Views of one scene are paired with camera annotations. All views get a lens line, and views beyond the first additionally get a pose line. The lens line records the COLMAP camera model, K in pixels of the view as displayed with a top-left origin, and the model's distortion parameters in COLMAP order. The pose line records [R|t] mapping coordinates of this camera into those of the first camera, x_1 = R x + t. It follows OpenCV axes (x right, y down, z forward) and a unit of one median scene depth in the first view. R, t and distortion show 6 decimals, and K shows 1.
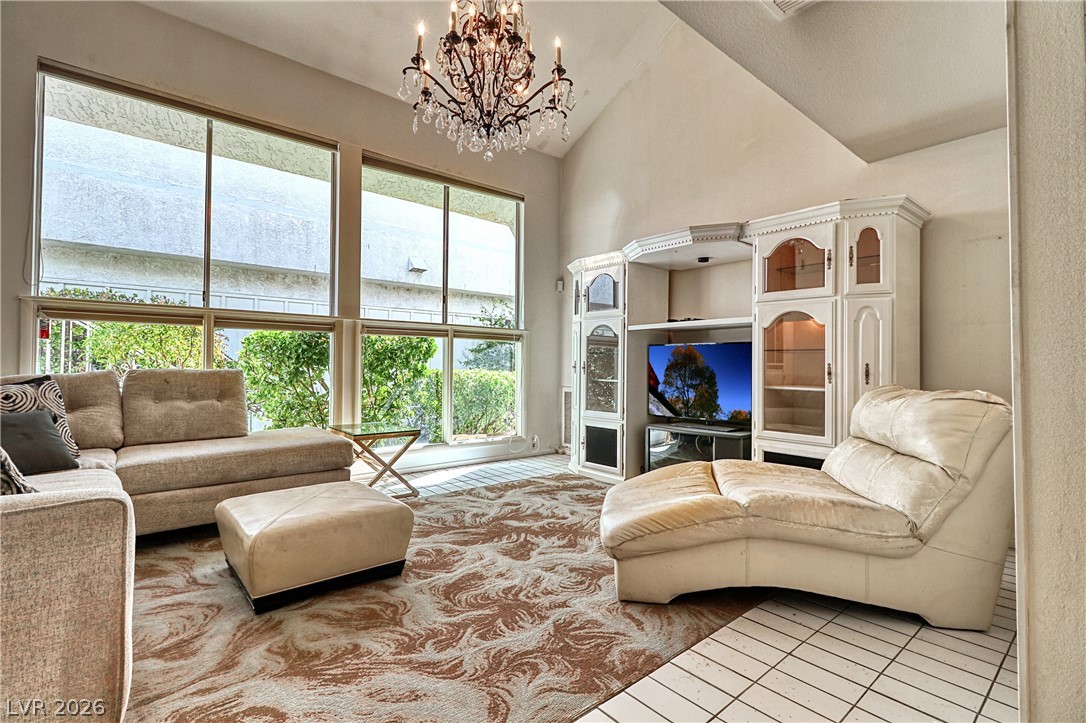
lens RADIAL K [[499.7, 0, 536.8], [0, 499.7, 360.8], [0, 0, 1]] dist [0.003764, -0.002235]
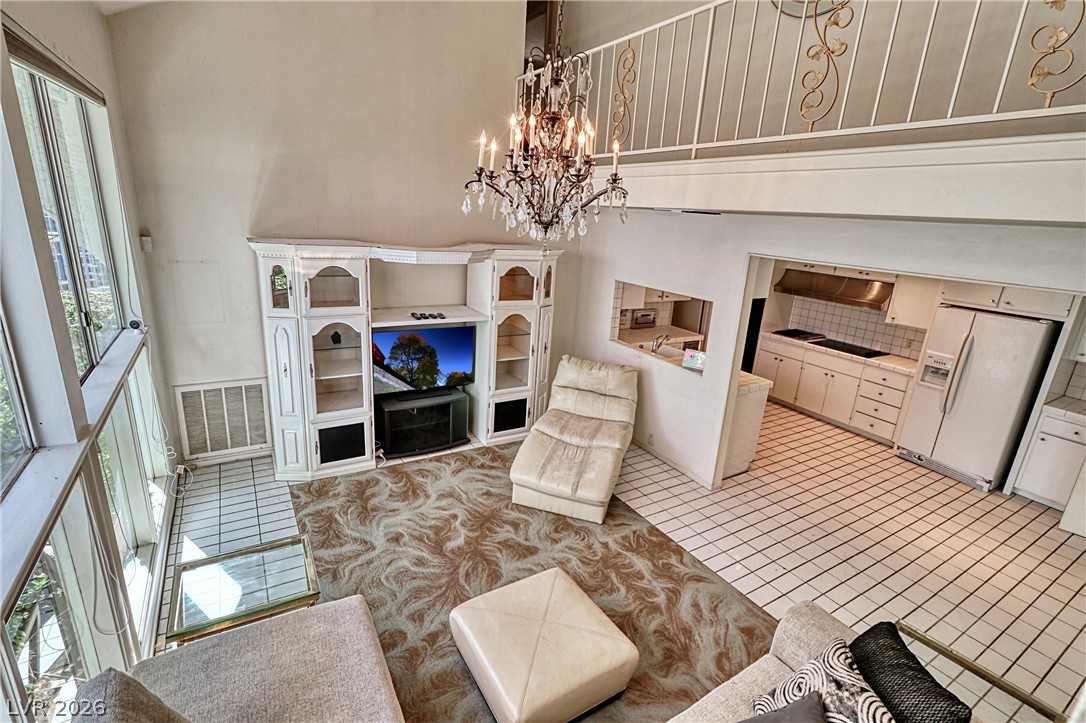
lens RADIAL K [[499.7, 0, 537.6], [0, 499.7, 356.4], [0, 0, 1]] dist [0.003764, -0.002235]
pose [[0.157854, -0.275724, 0.948187, -1.087077], [-0.068396, 0.954867, 0.289053, -0.471868], [-0.985091, -0.110480, 0.131871, 0.788850]]
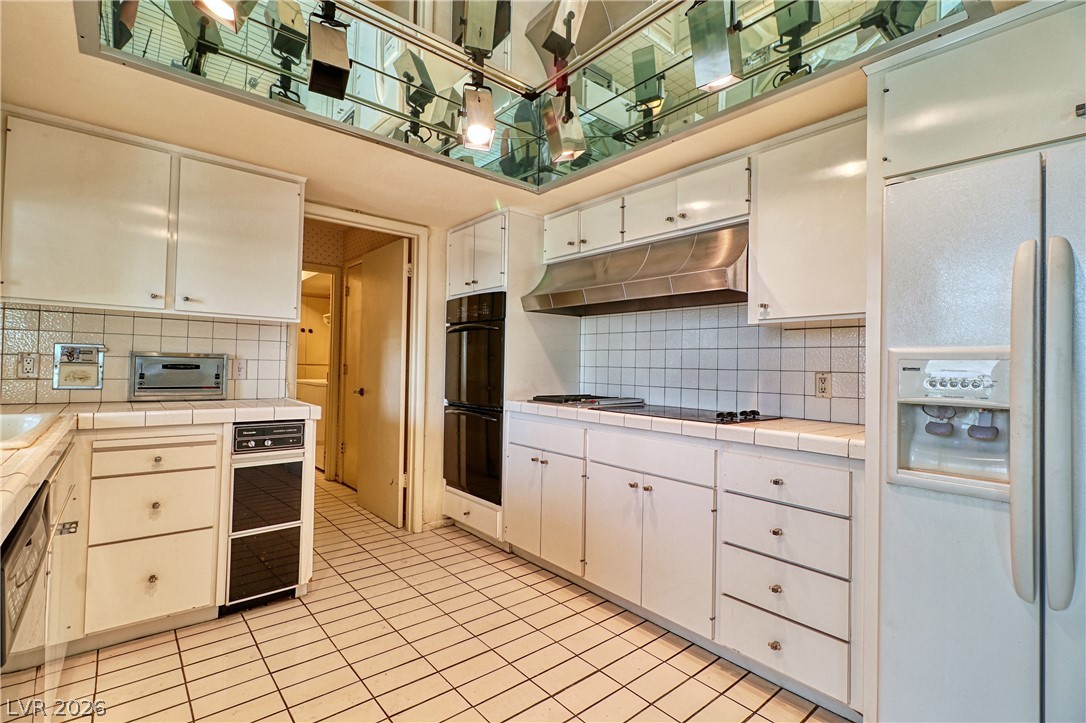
lens RADIAL K [[499.7, 0, 537.1], [0, 499.7, 357.0], [0, 0, 1]] dist [0.003764, -0.002235]
pose [[0.006397, 0.007693, 0.999950, 0.373092], [-0.029859, 0.999526, -0.007499, -0.044253], [-0.999534, -0.029809, 0.006624, -0.020298]]
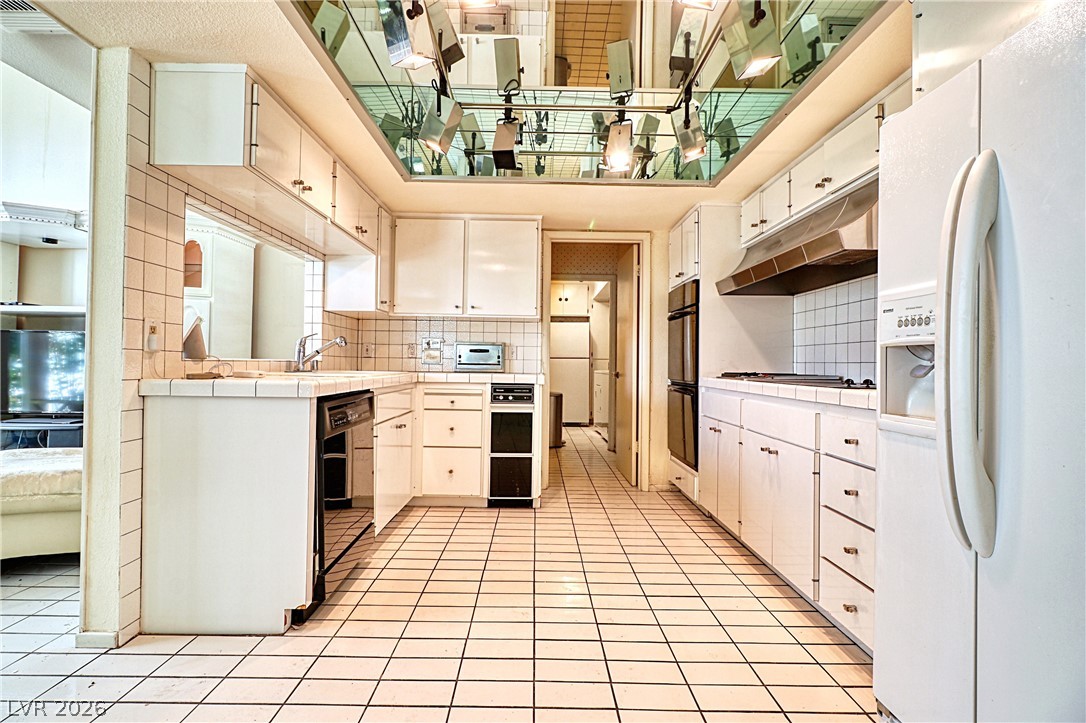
lens RADIAL K [[499.7, 0, 536.6], [0, 499.7, 357.3], [0, 0, 1]] dist [0.003764, -0.002235]
pose [[0.642778, 0.008261, 0.766008, 0.286422], [-0.014472, 0.999894, 0.001361, -0.000829], [-0.765916, -0.011960, 0.642830, -0.410815]]
